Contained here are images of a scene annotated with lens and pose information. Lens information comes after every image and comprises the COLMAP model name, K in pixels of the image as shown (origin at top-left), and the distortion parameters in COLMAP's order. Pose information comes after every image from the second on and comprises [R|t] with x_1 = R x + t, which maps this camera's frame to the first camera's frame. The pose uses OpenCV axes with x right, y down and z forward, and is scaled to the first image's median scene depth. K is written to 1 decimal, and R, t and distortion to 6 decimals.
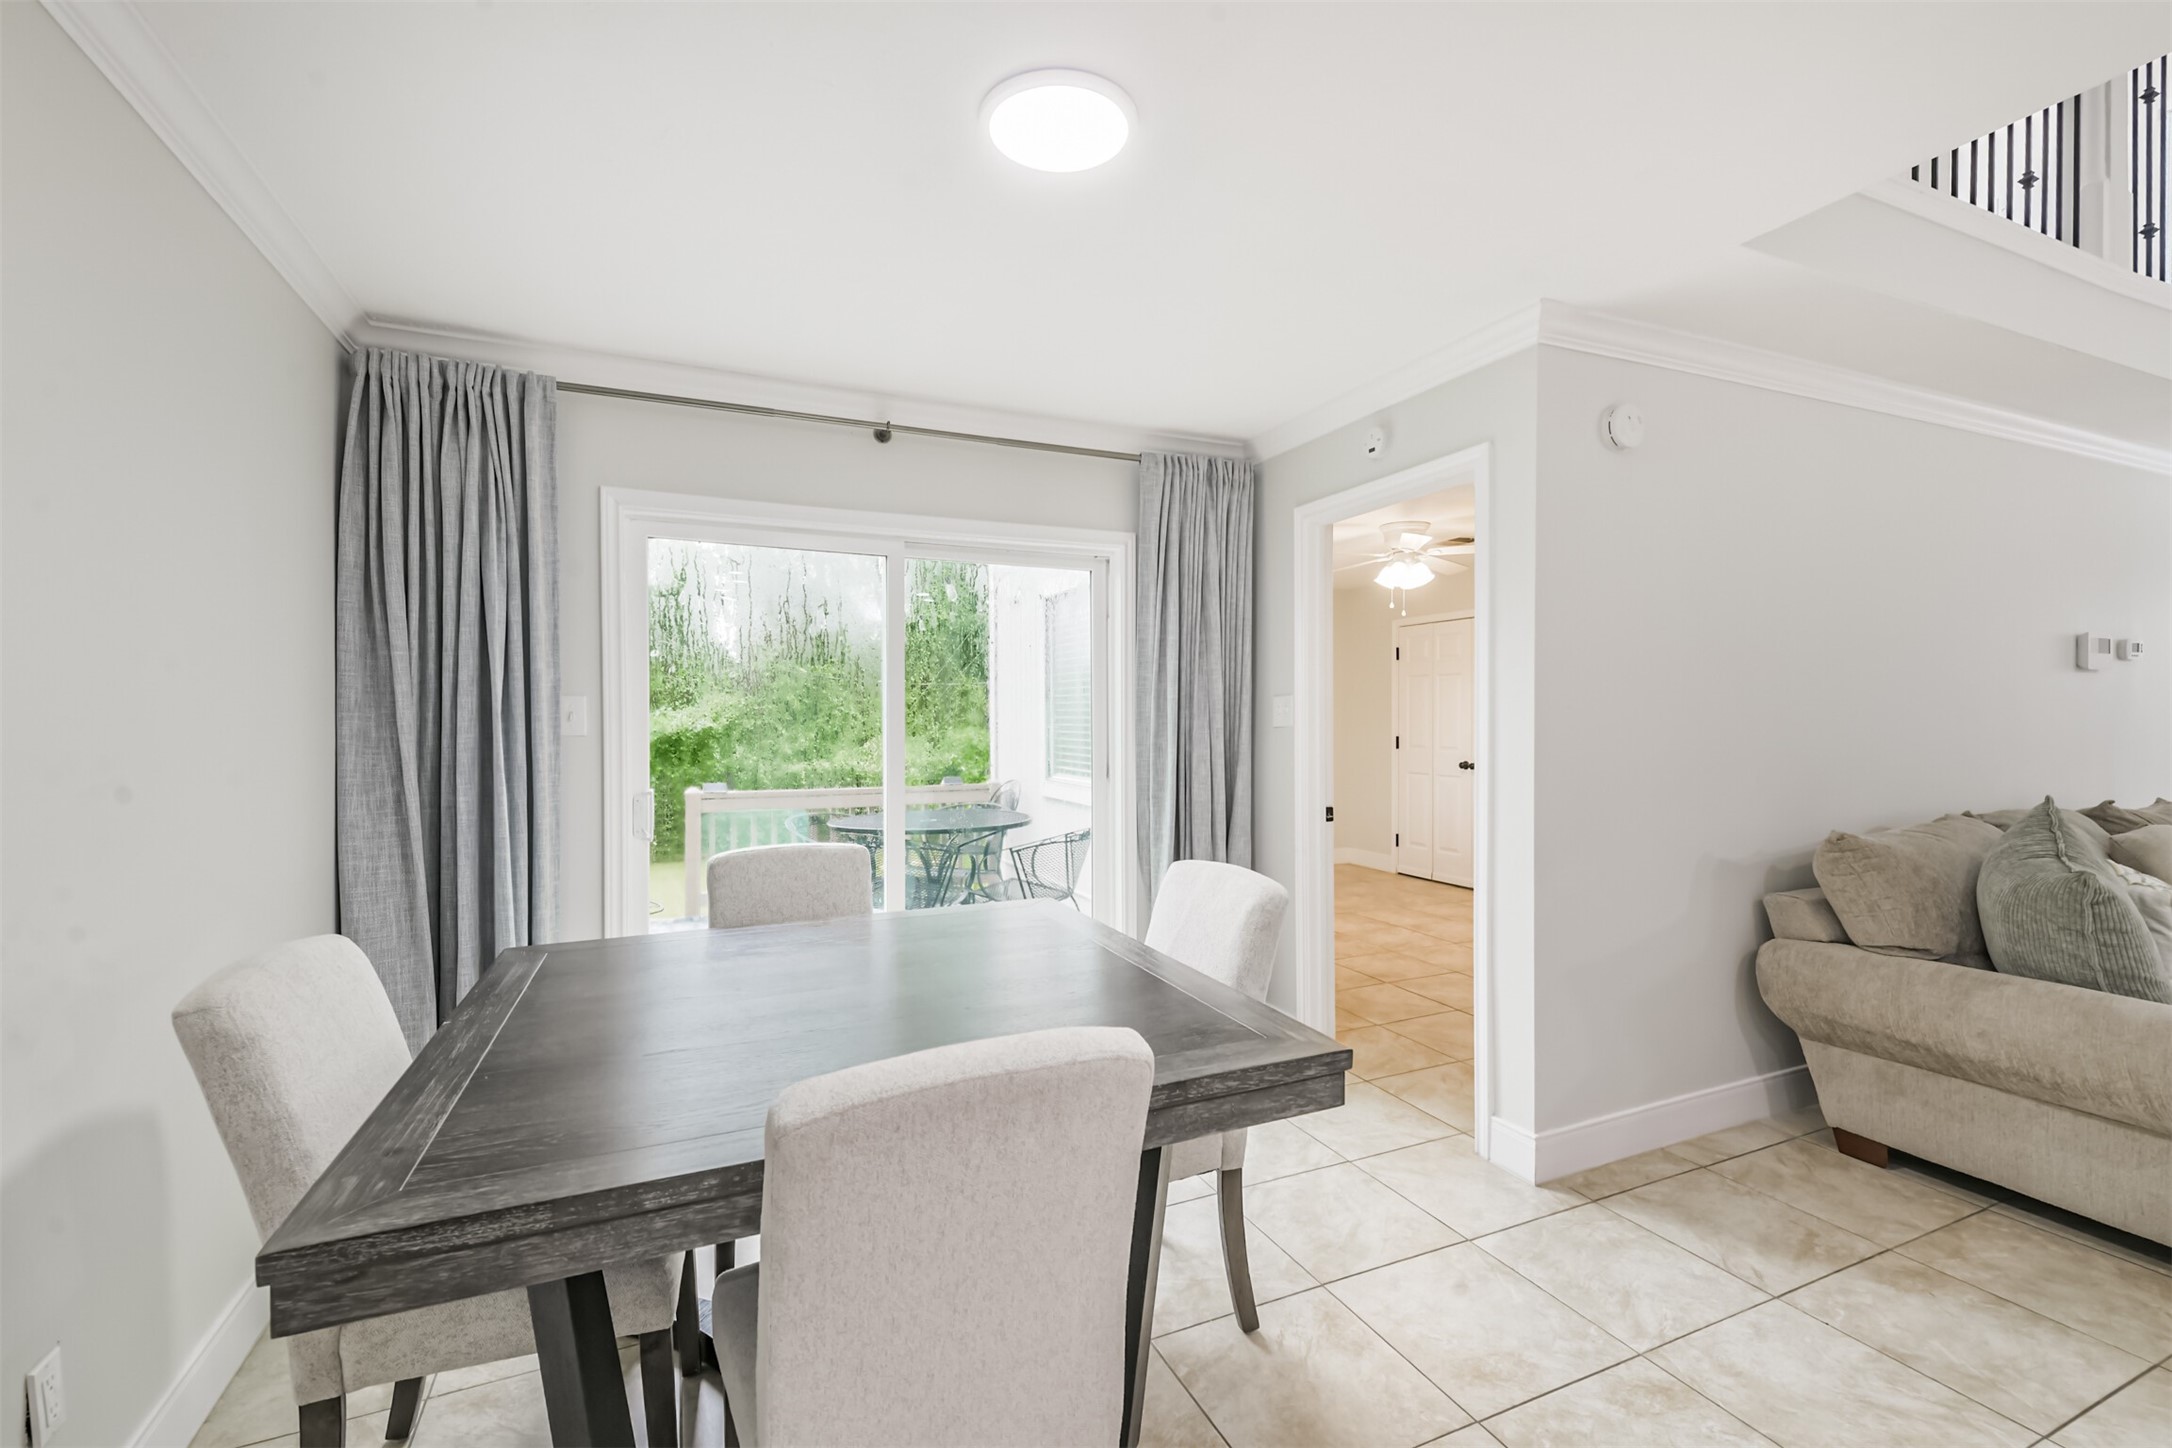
lens RADIAL K [[923.7, 0, 1091.3], [0, 923.7, 733.1], [0, 0, 1]] dist [0.023434, -0.007355]
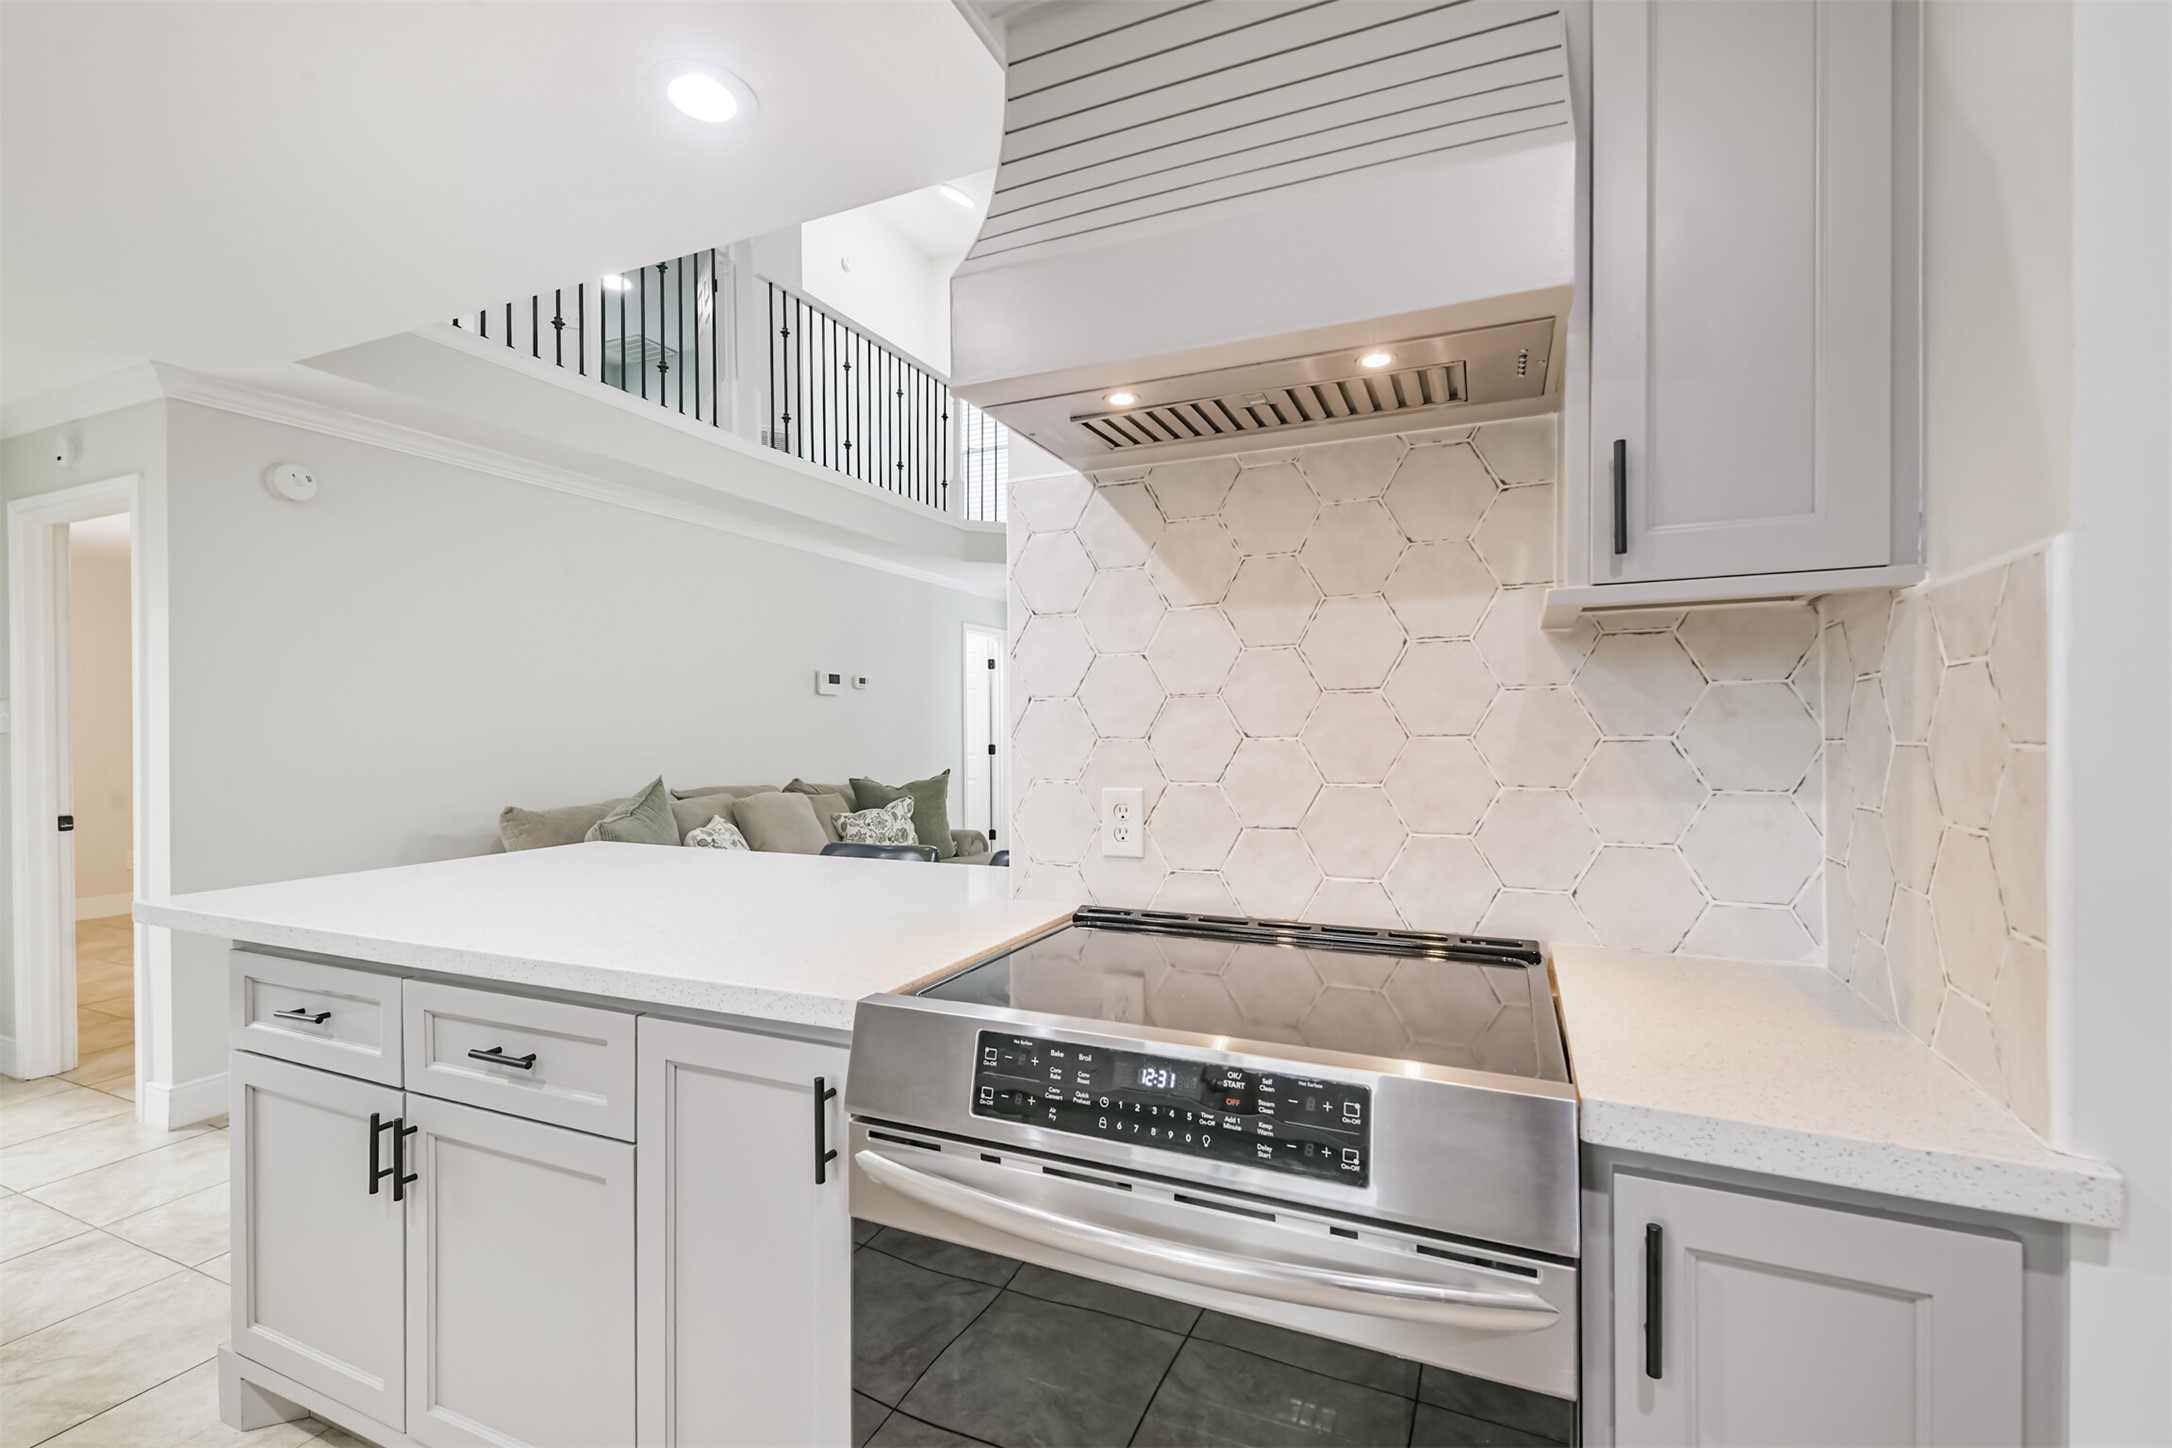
lens RADIAL K [[935.0, 0, 1086.2], [0, 935.0, 735.3], [0, 0, 1]] dist [0.020477, -0.007921]
pose [[0.745752, -0.004866, 0.666206, 0.519193], [0.010864, 0.999929, -0.004857, 0.016665], [-0.666135, 0.010860, 0.745752, -0.592813]]
